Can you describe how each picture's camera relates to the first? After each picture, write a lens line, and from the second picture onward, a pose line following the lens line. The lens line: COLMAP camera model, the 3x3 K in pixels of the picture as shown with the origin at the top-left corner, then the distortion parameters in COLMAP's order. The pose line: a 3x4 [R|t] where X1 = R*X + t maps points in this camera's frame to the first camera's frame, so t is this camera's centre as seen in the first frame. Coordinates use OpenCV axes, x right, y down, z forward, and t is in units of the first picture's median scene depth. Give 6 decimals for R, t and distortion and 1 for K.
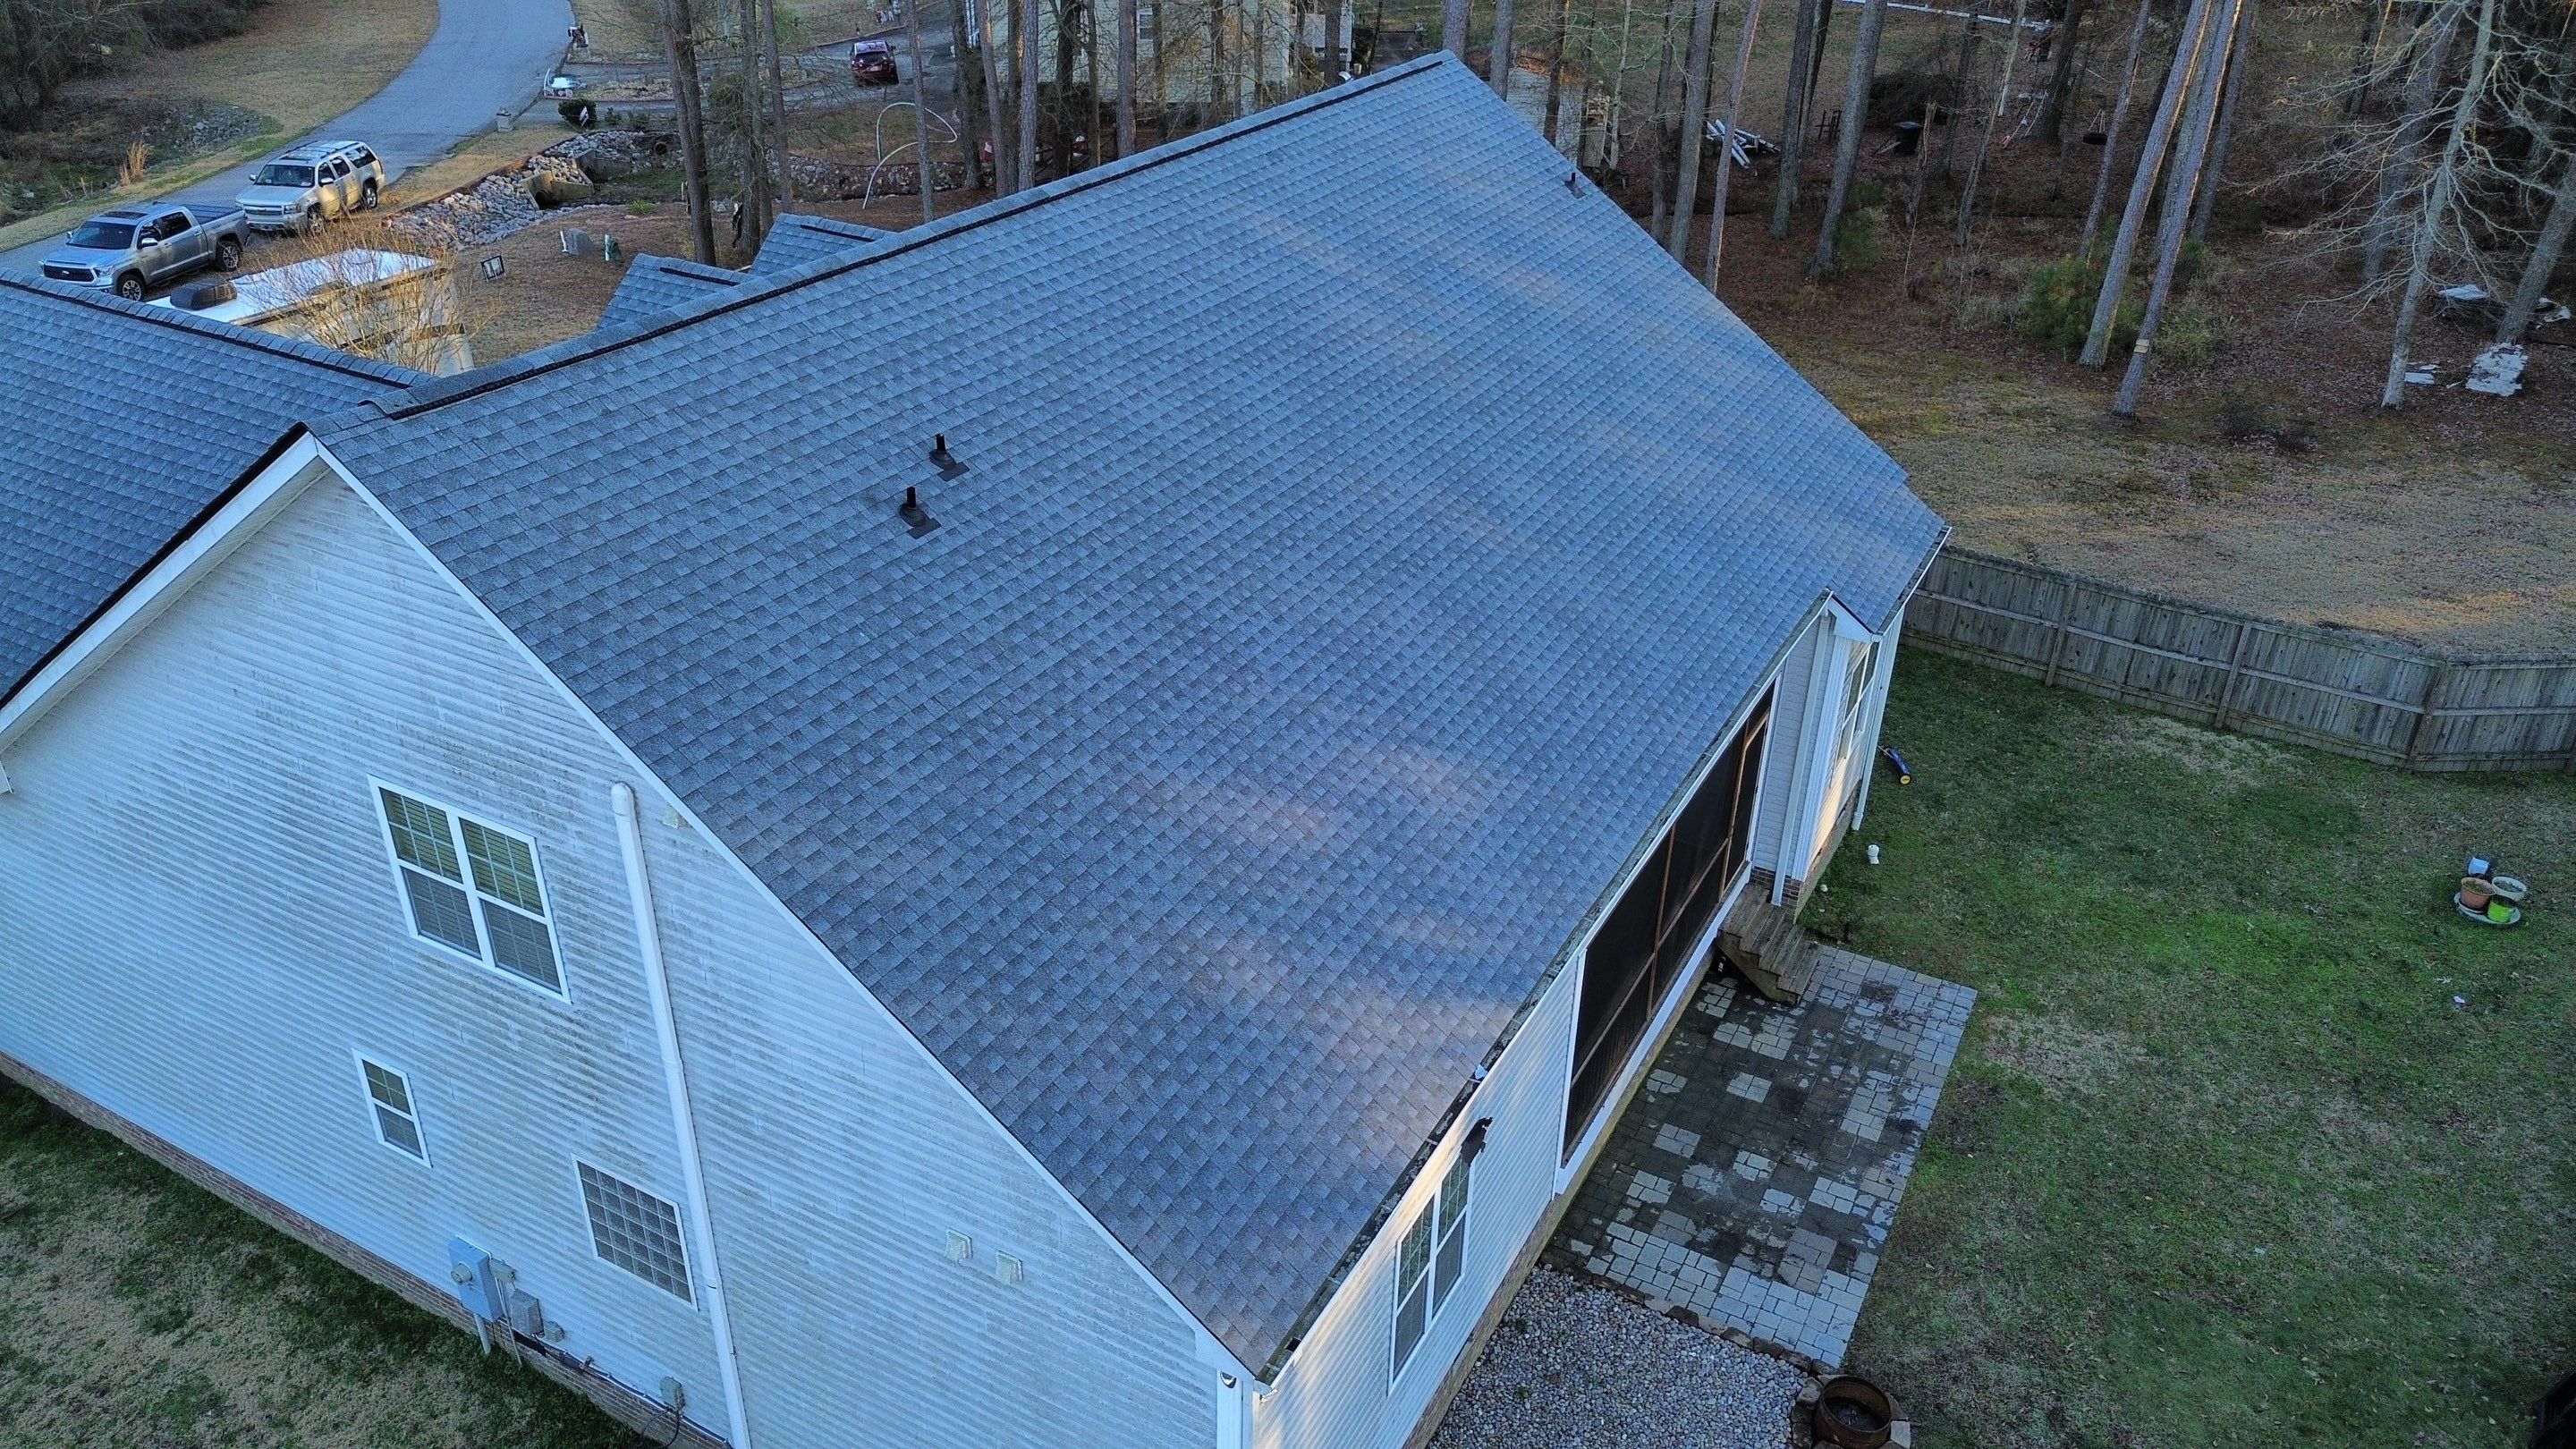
lens RADIAL K [[1887.5, 0, 1294.6], [0, 1887.5, 698.6], [0, 0, 1]] dist [0.017141, -0.018156]
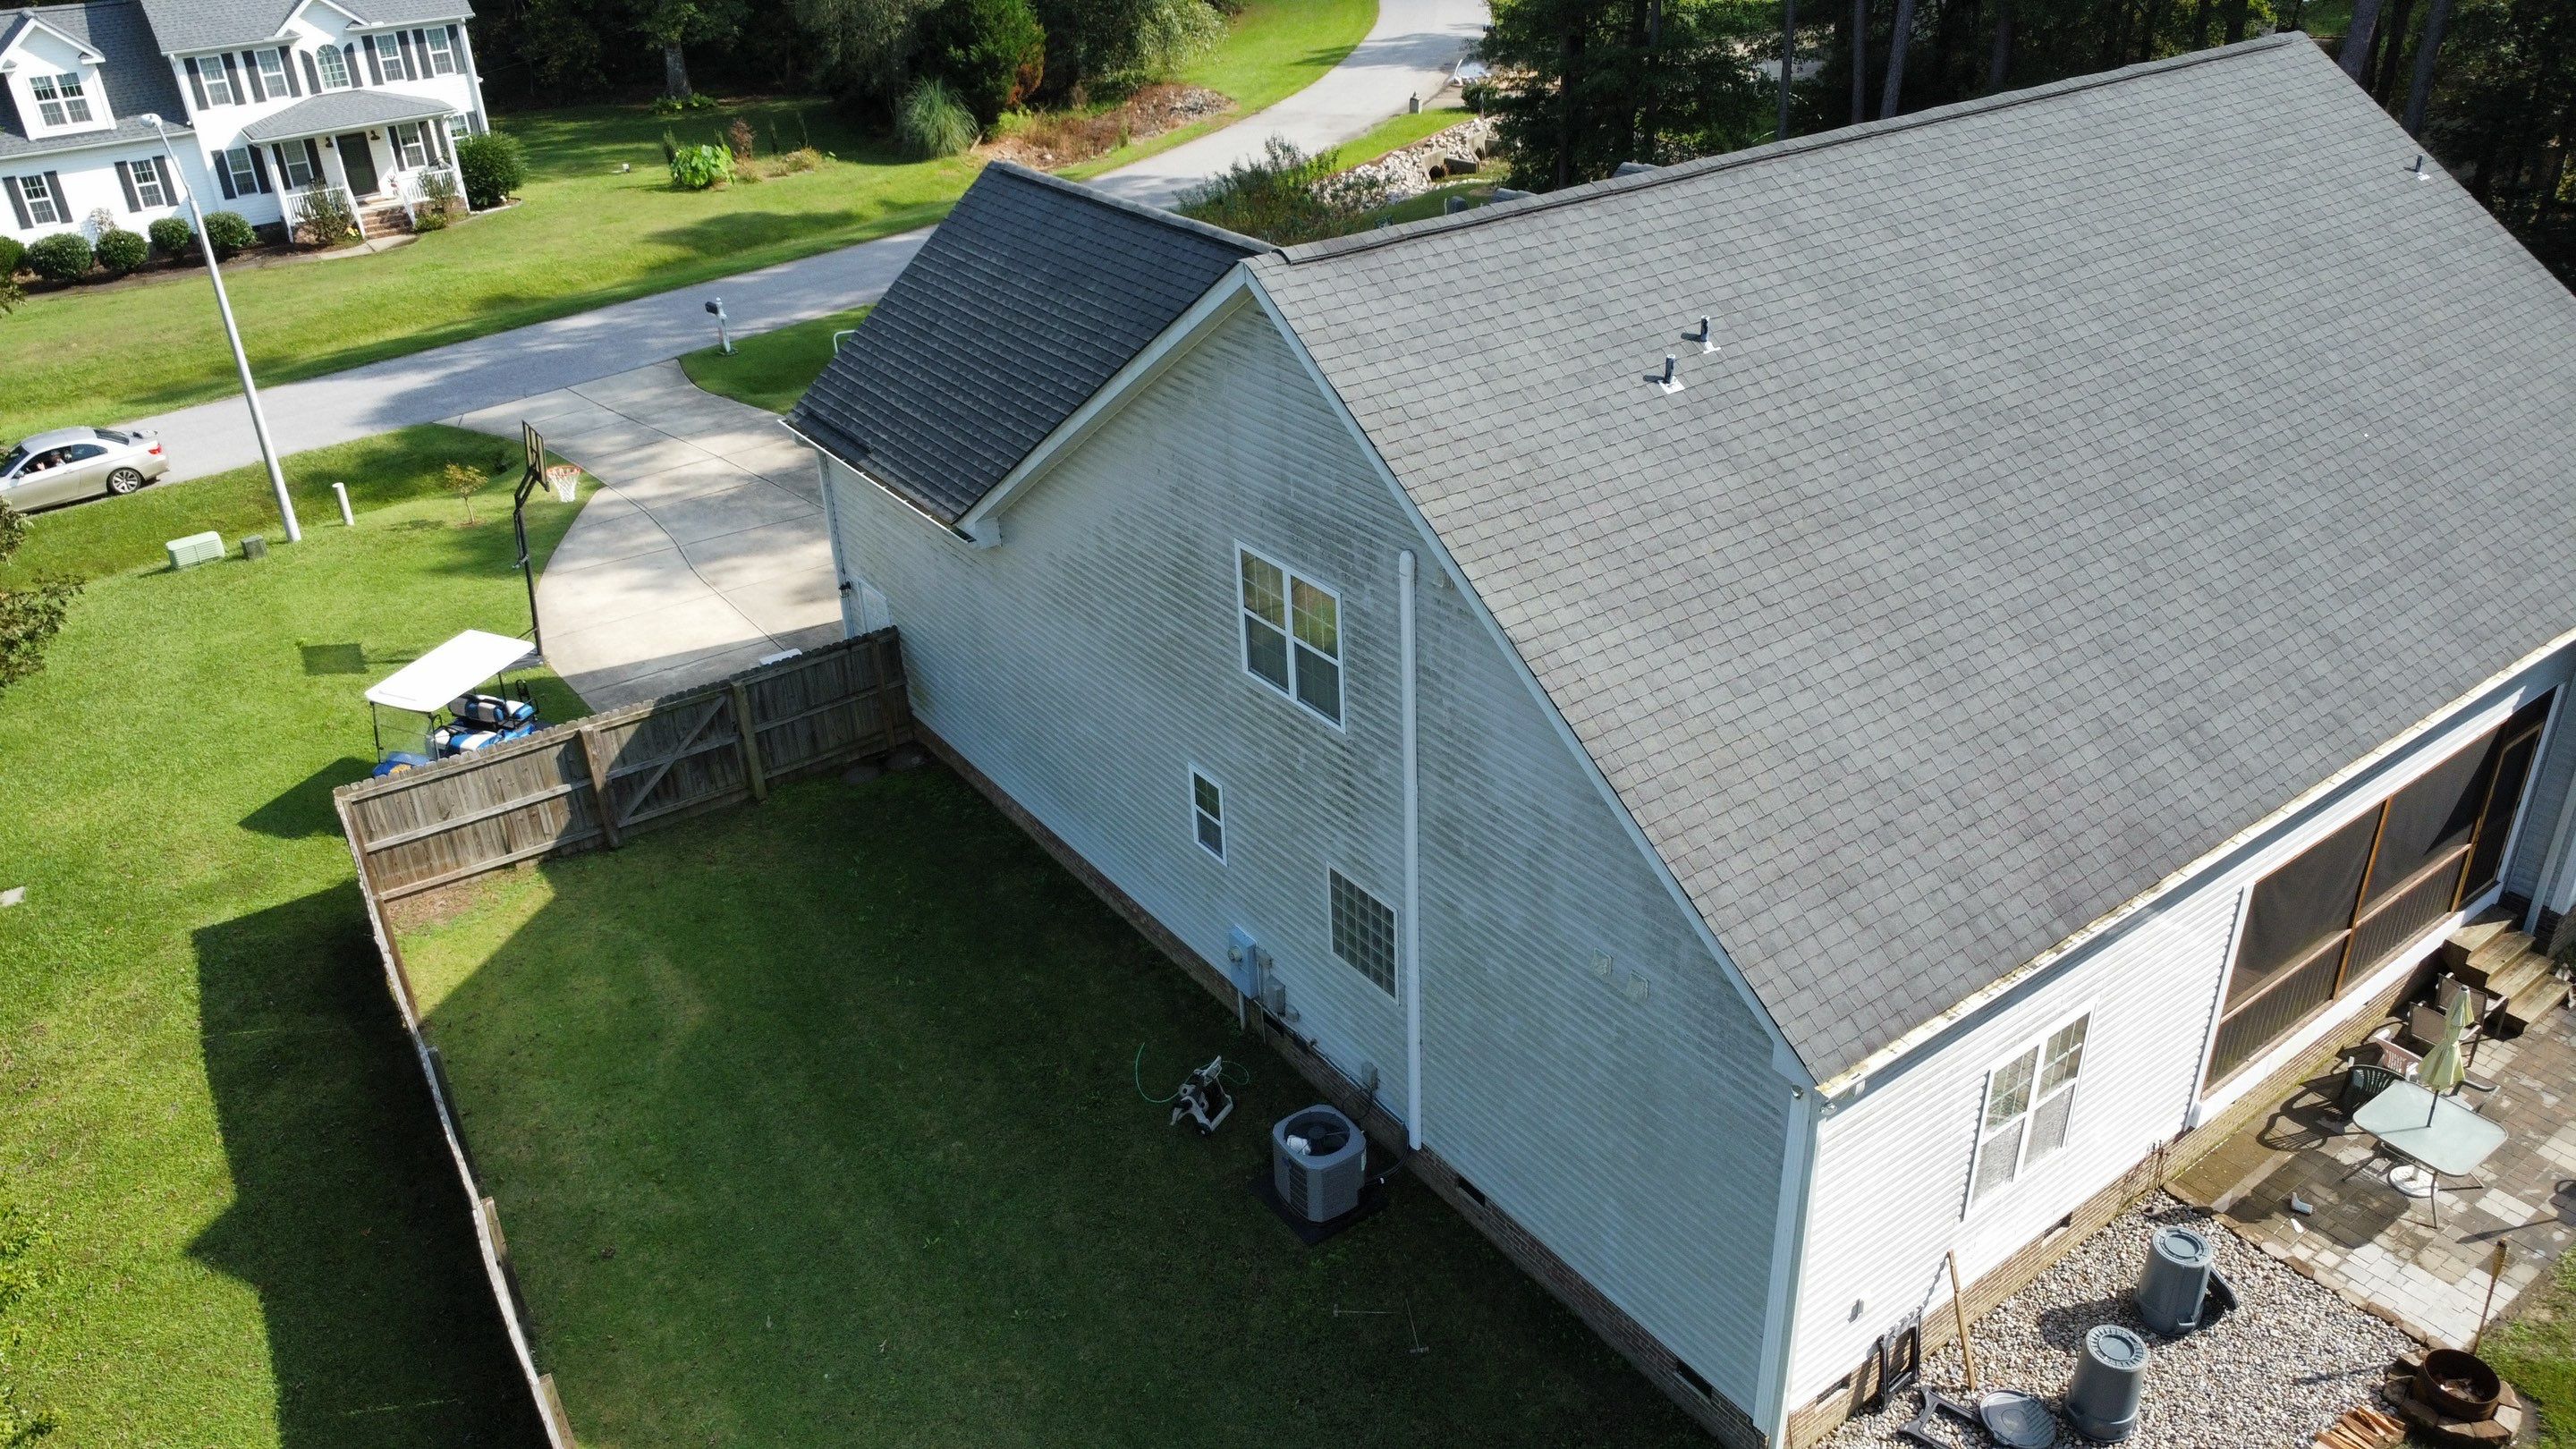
lens RADIAL K [[1887.5, 0, 1298.2], [0, 1887.5, 744.5], [0, 0, 1]] dist [0.017141, -0.018156]
pose [[0.902665, 0.160303, -0.399374, 0.107038], [-0.161930, 0.986349, 0.029913, 0.139873], [0.398717, 0.037669, 0.916300, -0.198197]]
